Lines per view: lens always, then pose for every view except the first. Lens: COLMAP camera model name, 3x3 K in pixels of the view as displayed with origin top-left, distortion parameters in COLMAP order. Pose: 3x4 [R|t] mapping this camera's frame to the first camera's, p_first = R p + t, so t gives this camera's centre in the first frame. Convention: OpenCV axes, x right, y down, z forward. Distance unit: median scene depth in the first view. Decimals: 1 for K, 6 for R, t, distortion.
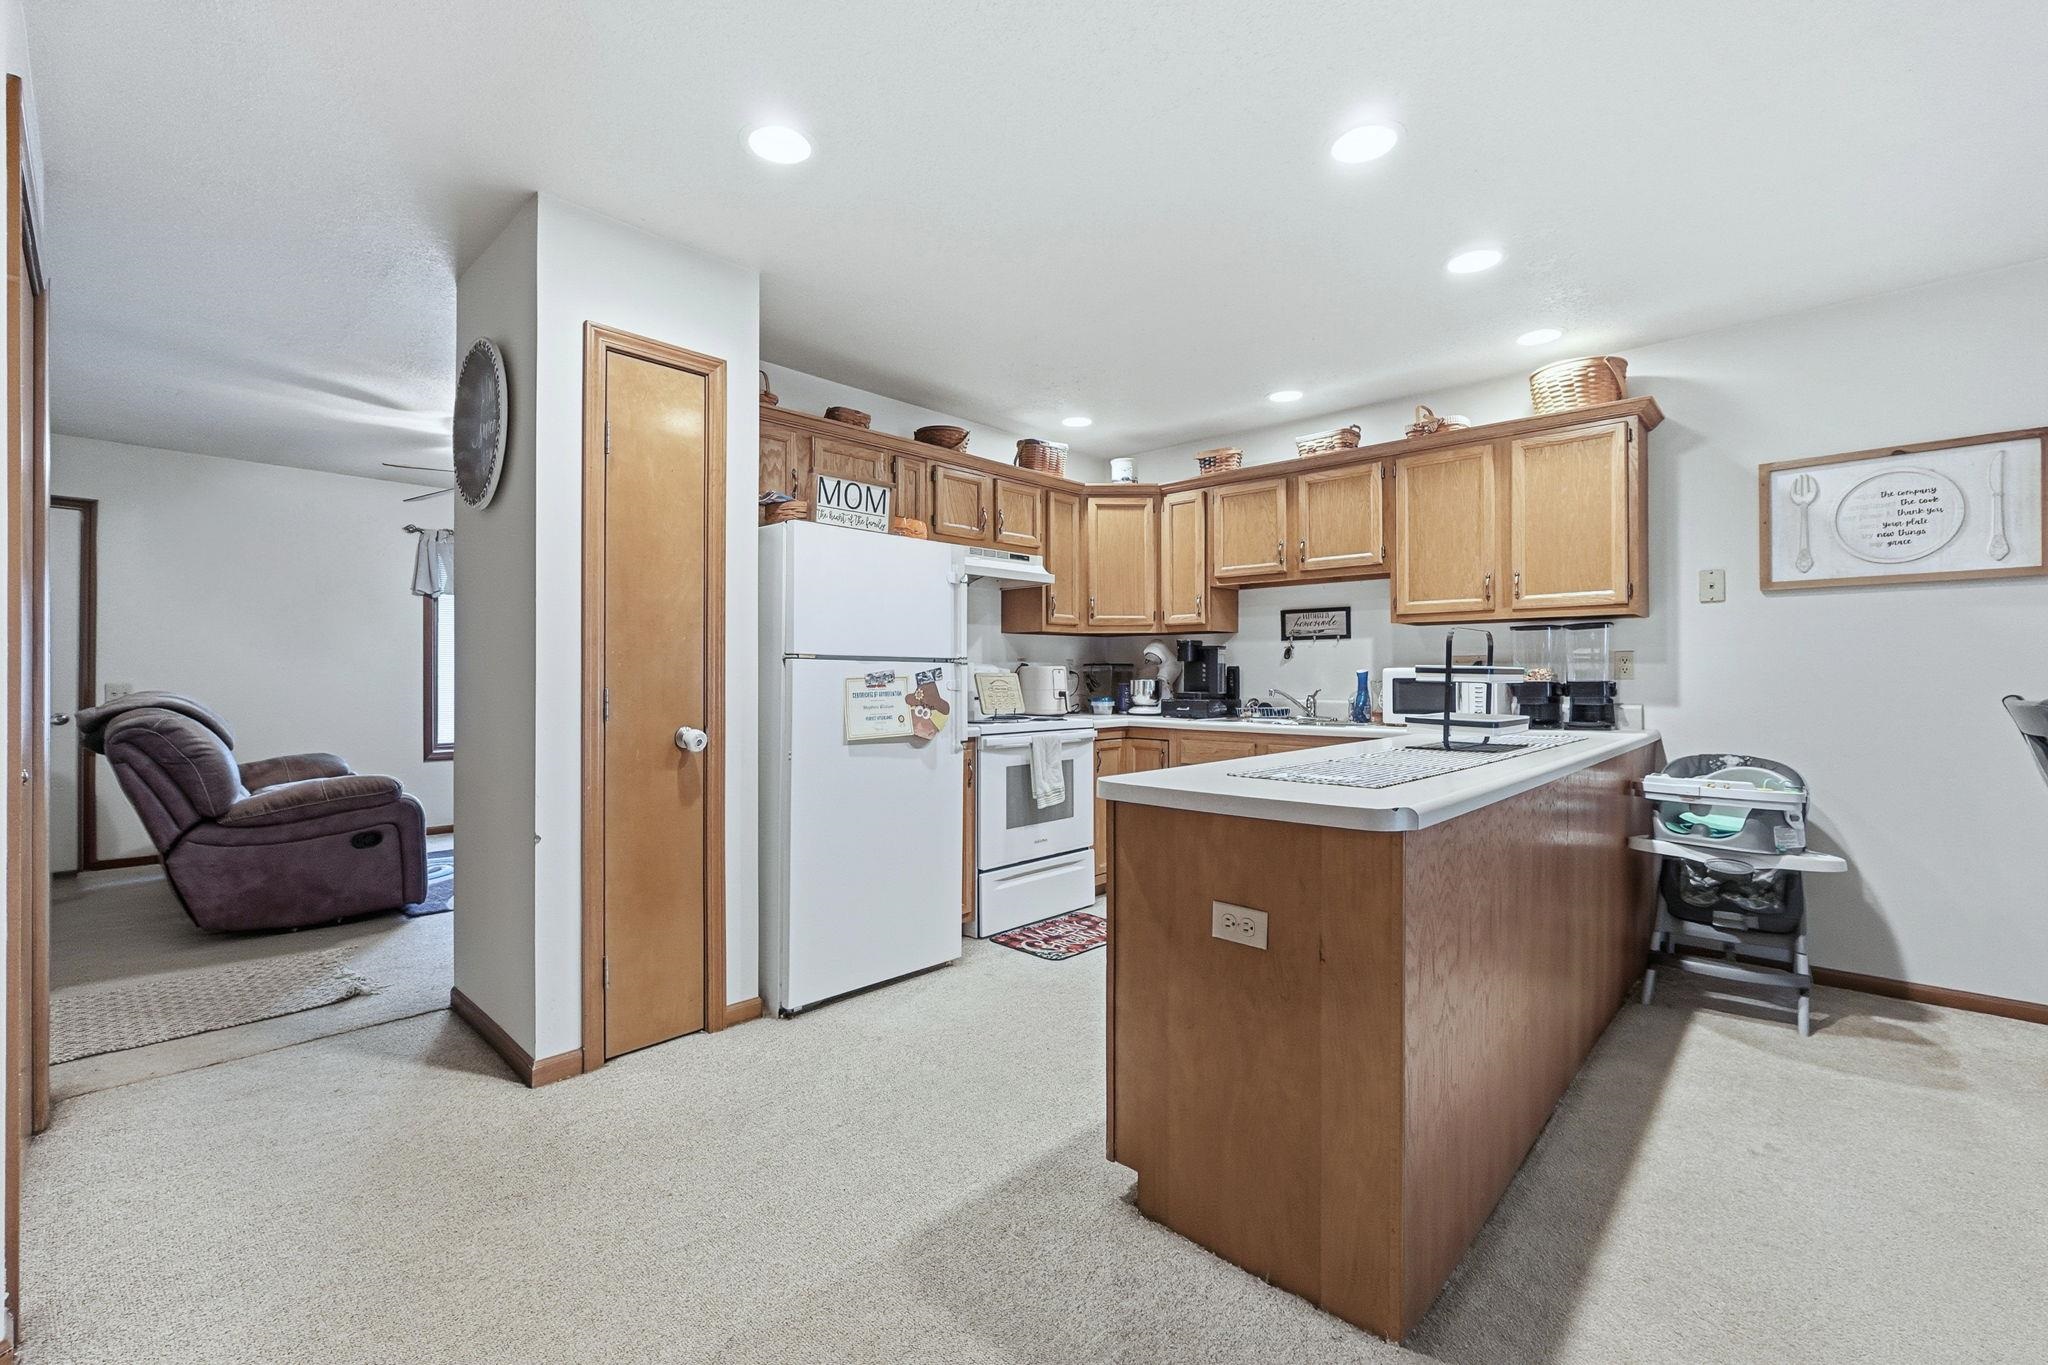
lens RADIAL K [[867.2, 0, 1025.4], [0, 867.2, 675.1], [0, 0, 1]] dist [-0.021836, 0.008512]
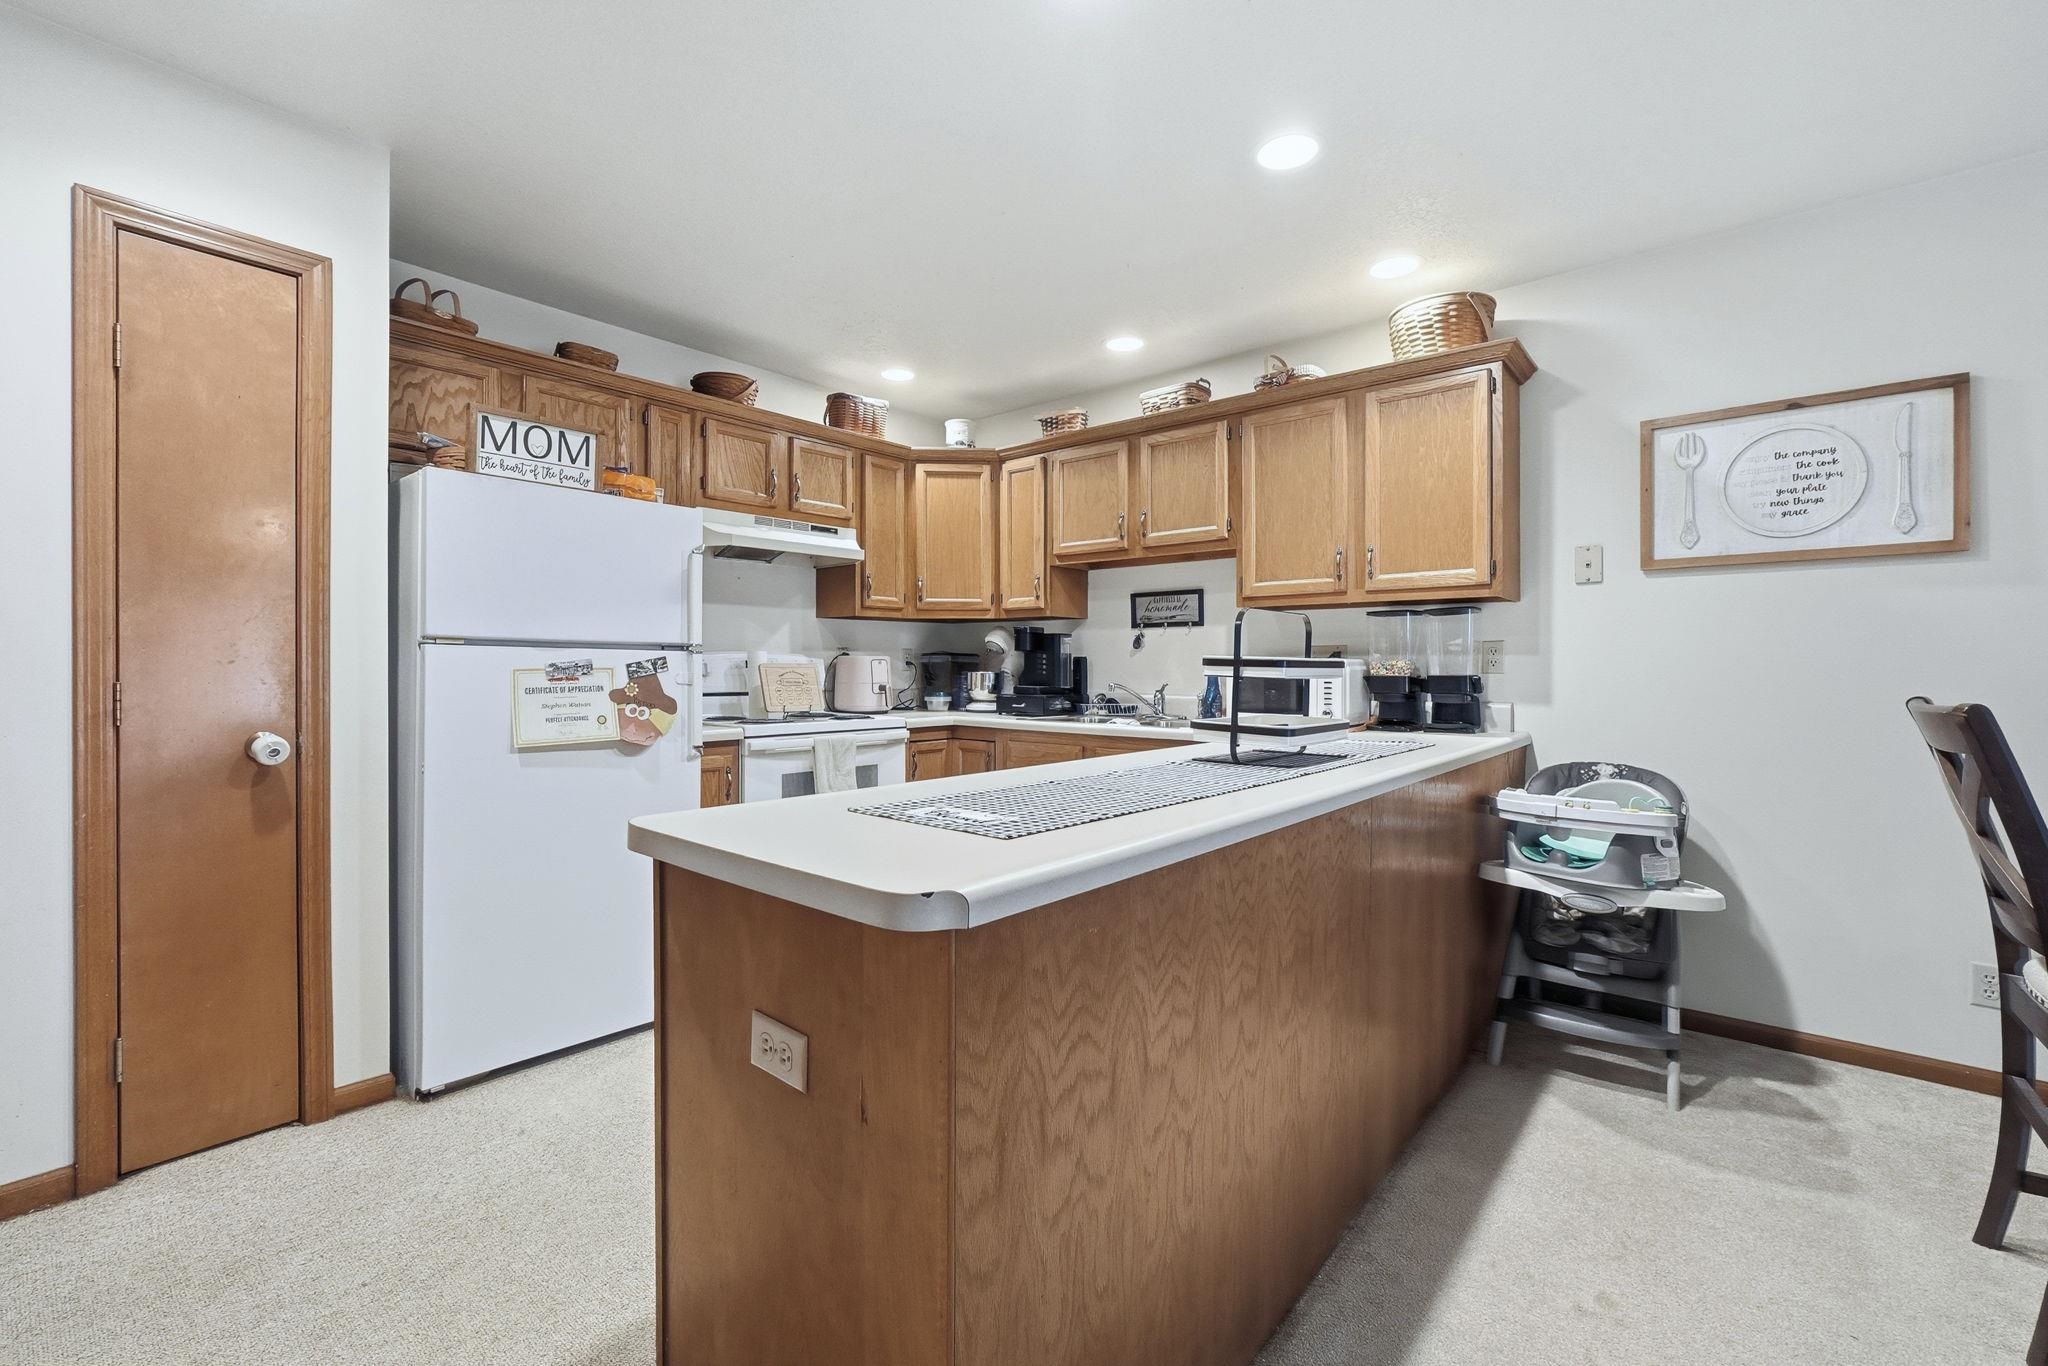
lens RADIAL K [[864.6, 0, 1022.1], [0, 864.6, 673.2], [0, 0, 1]] dist [-0.024895, 0.008306]
pose [[0.999016, 0.003064, 0.044234, 0.202352], [-0.003435, 0.999960, 0.008304, -0.001040], [-0.044207, -0.008448, 0.998987, 0.174919]]
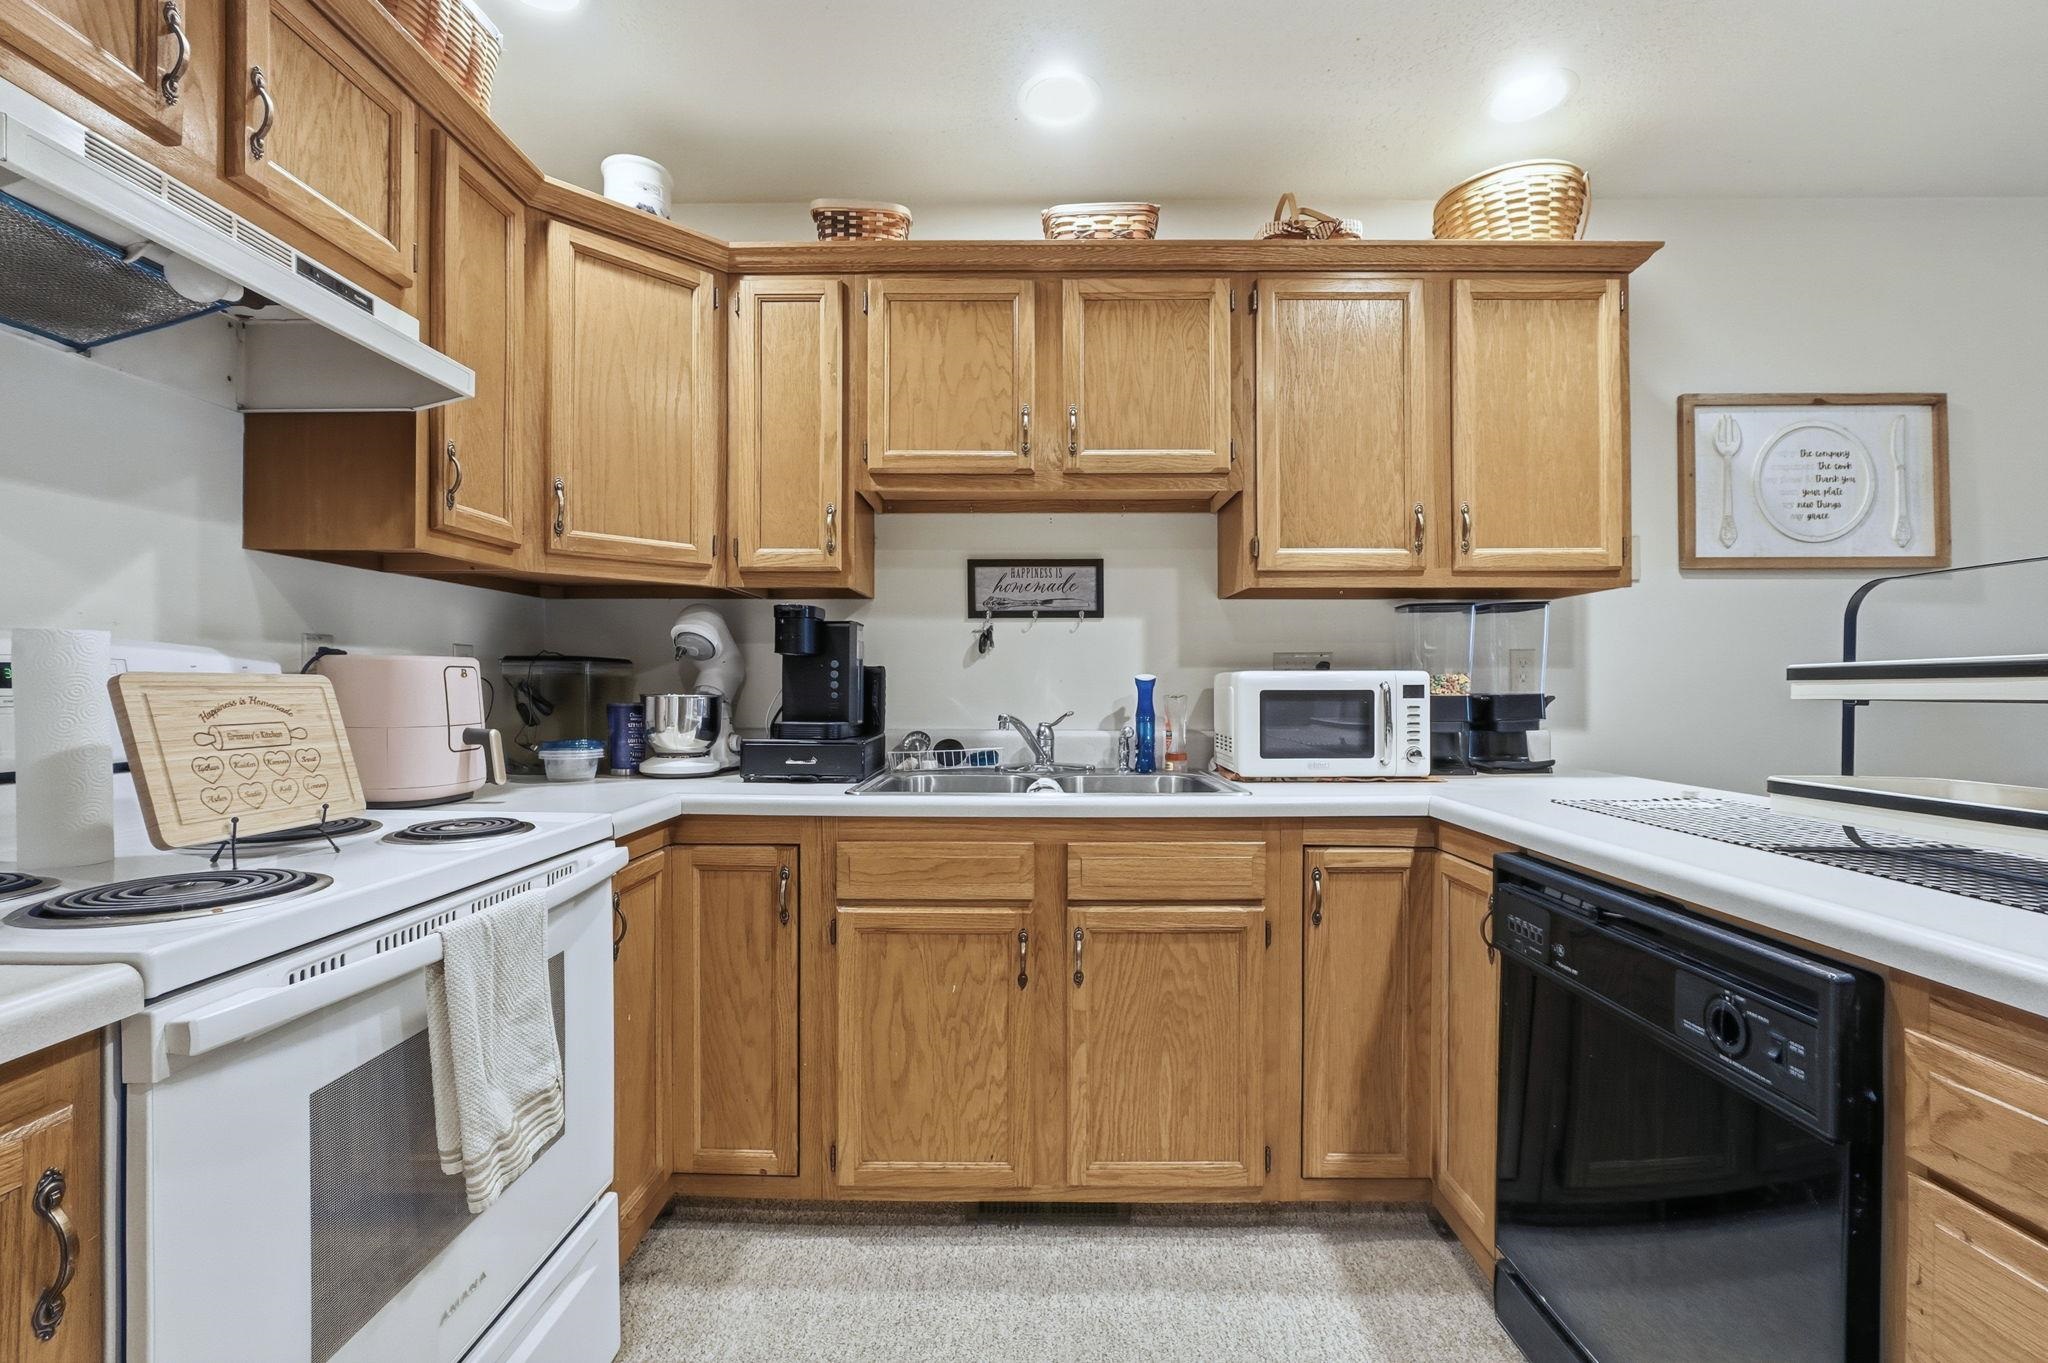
lens RADIAL K [[865.9, 0, 1024.0], [0, 865.9, 681.5], [0, 0, 1]] dist [-0.010269, 0.000341]
pose [[0.734928, 0.003437, 0.678136, -0.042999], [-0.001461, 0.999993, -0.003485, 0.000246], [-0.678143, 0.001571, 0.734928, 0.828501]]
